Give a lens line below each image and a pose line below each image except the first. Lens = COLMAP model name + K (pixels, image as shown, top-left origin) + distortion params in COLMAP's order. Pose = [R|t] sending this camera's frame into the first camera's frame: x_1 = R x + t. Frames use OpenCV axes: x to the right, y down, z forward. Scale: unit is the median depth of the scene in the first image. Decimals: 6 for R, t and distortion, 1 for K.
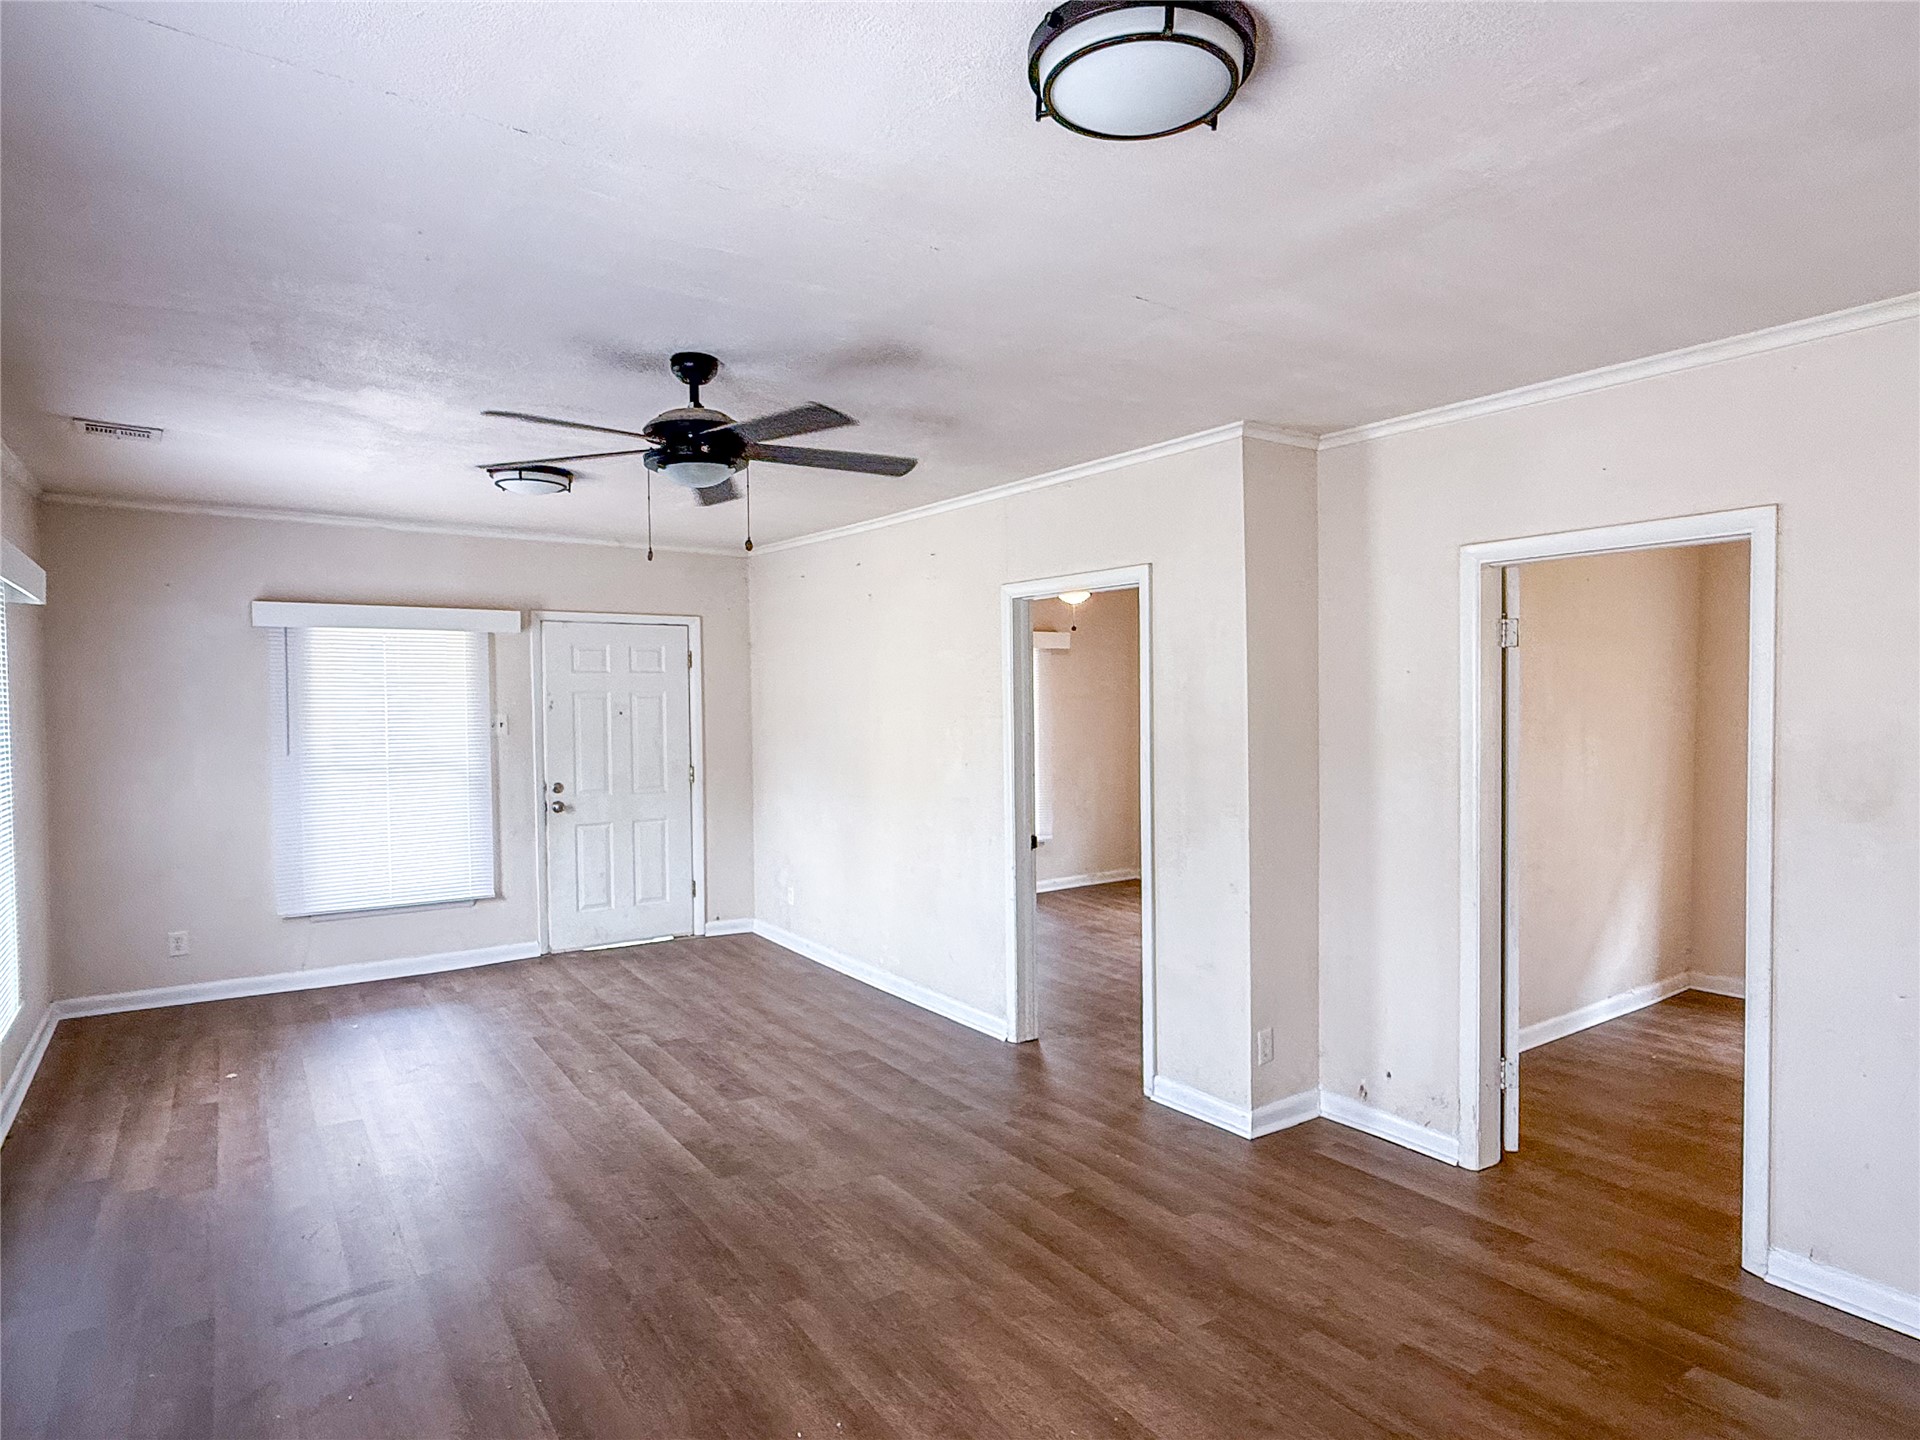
lens RADIAL K [[1103.5, 0, 957.7], [0, 1103.5, 726.1], [0, 0, 1]] dist [-0.001085, -0.000242]
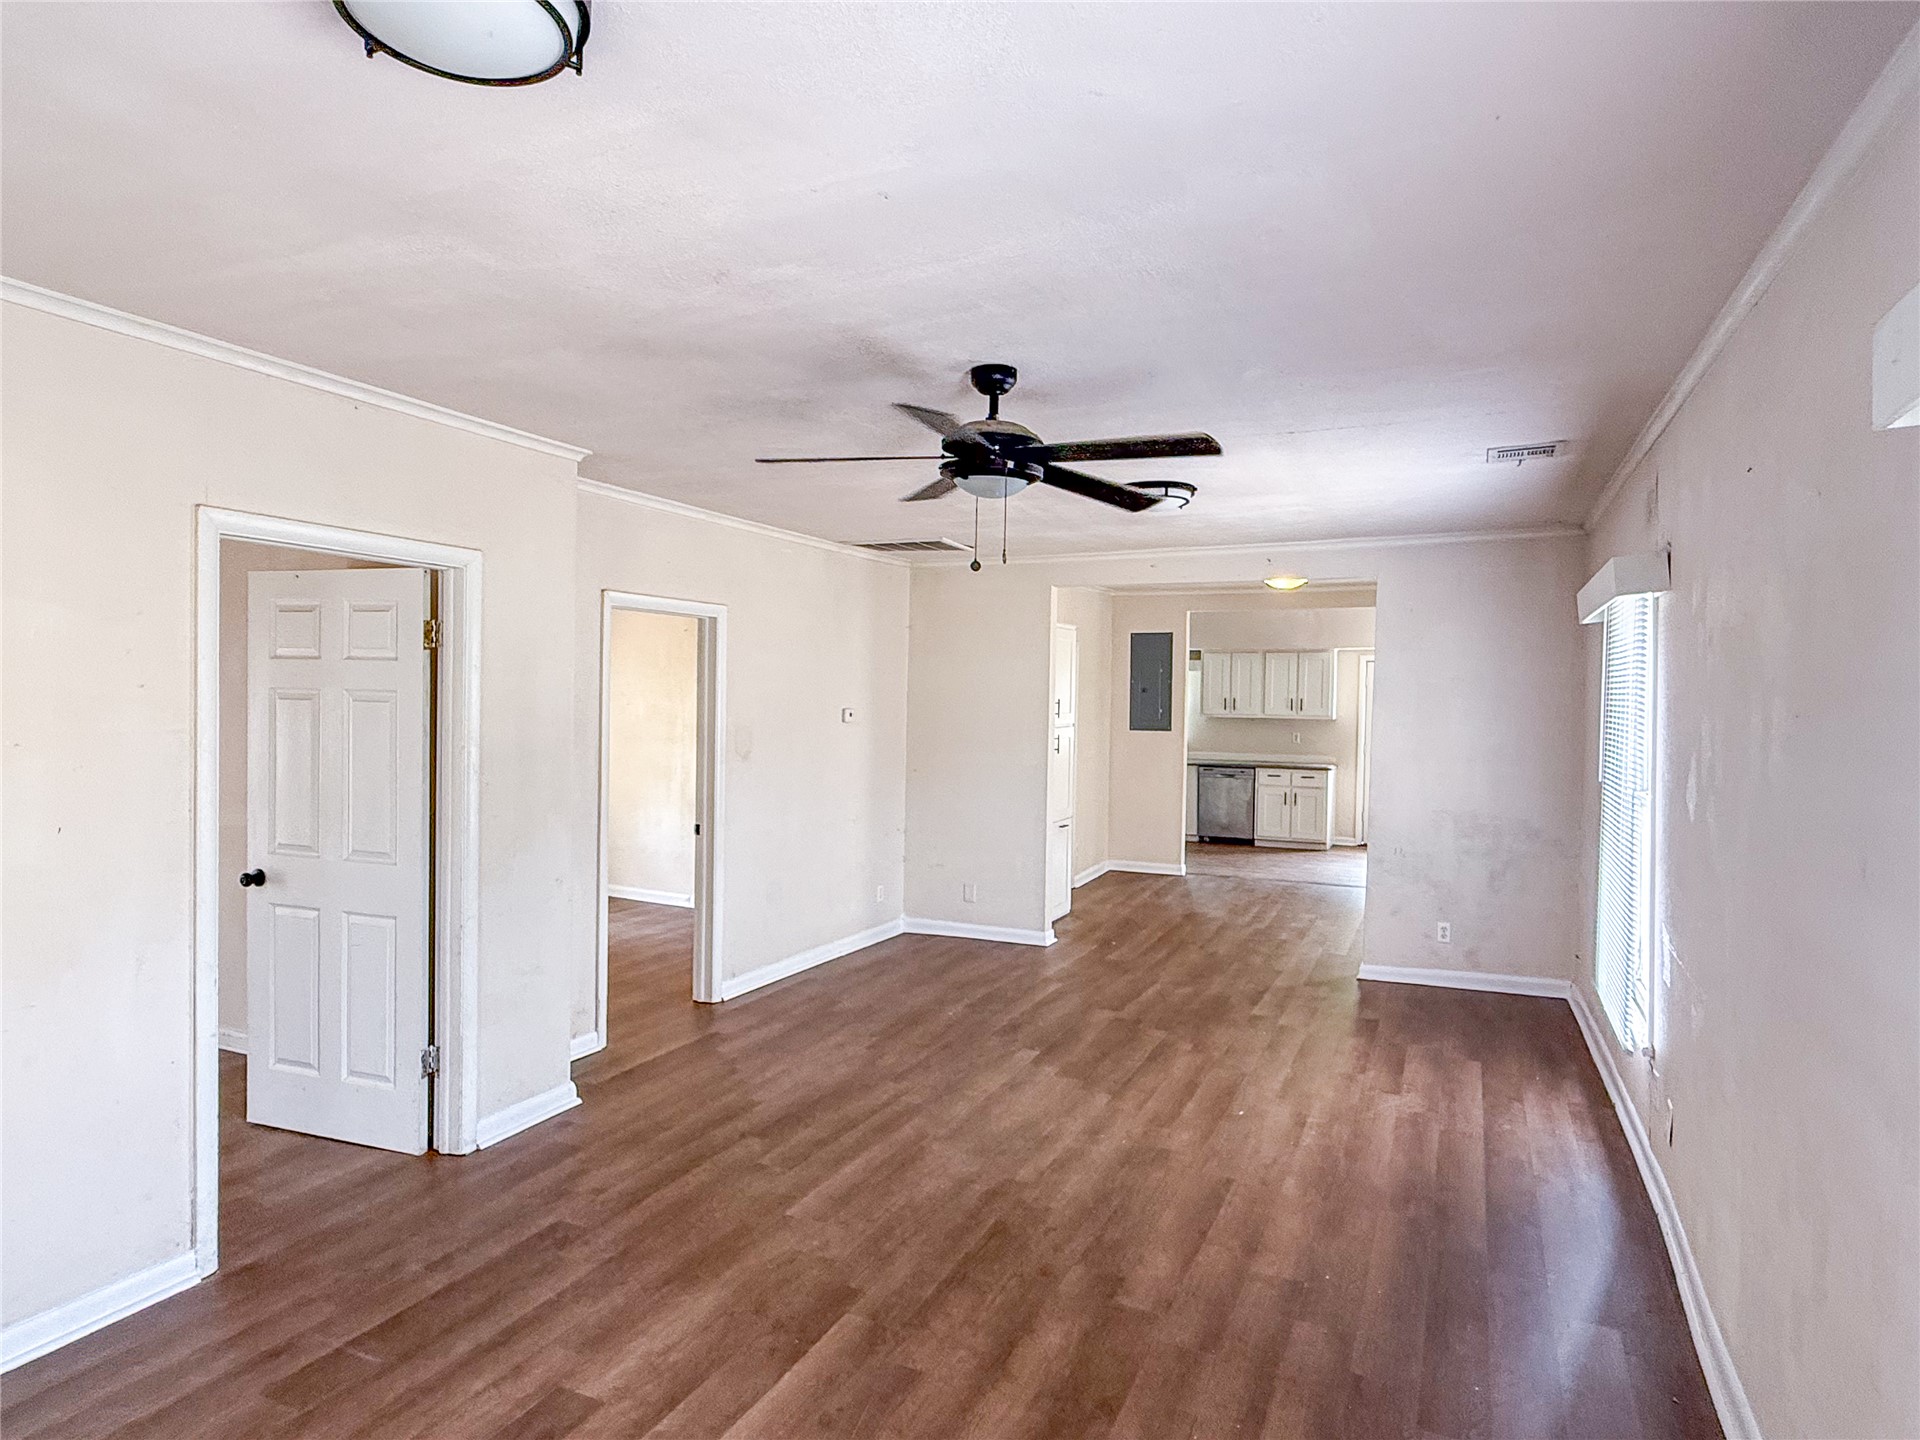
lens RADIAL K [[1103.5, 0, 957.7], [0, 1103.5, 726.1], [0, 0, 1]] dist [-0.001085, -0.000242]
pose [[-0.522168, -0.025457, 0.852463, -1.062123], [0.005299, 0.999438, 0.033092, -0.045276], [-0.852826, 0.021797, -0.521740, 1.533122]]
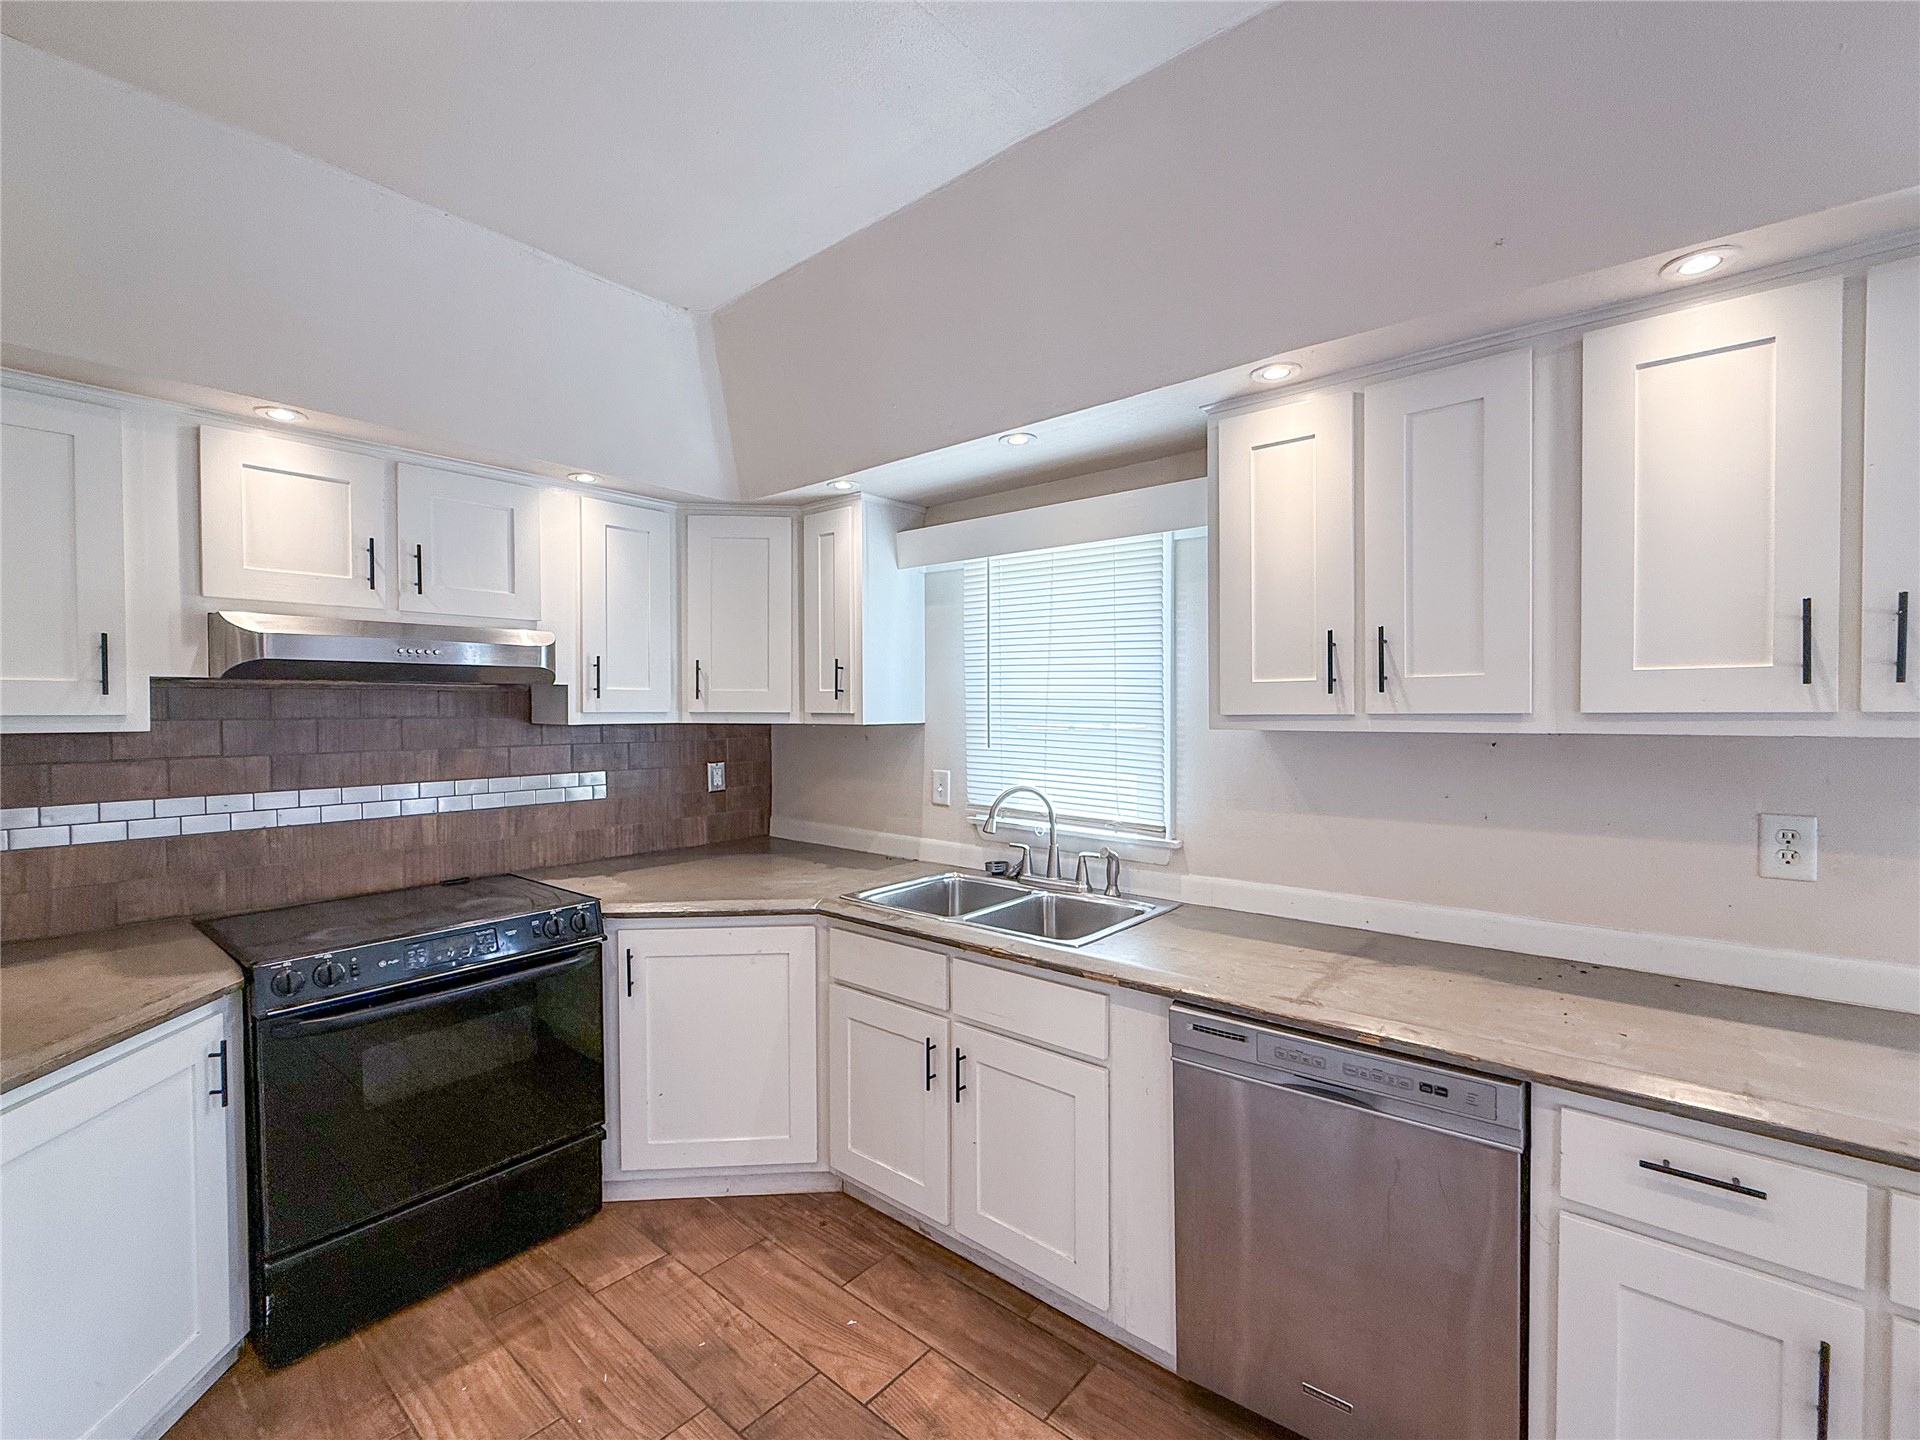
lens RADIAL K [[848.9, 0, 960.2], [0, 848.9, 723.1], [0, 0, 1]] dist [-0.002966, 0.000171]
pose [[-0.268830, -0.012420, 0.963108, 1.295486], [0.030858, 0.999293, 0.021500, 0.031937], [-0.962693, 0.035499, -0.268257, -0.923738]]
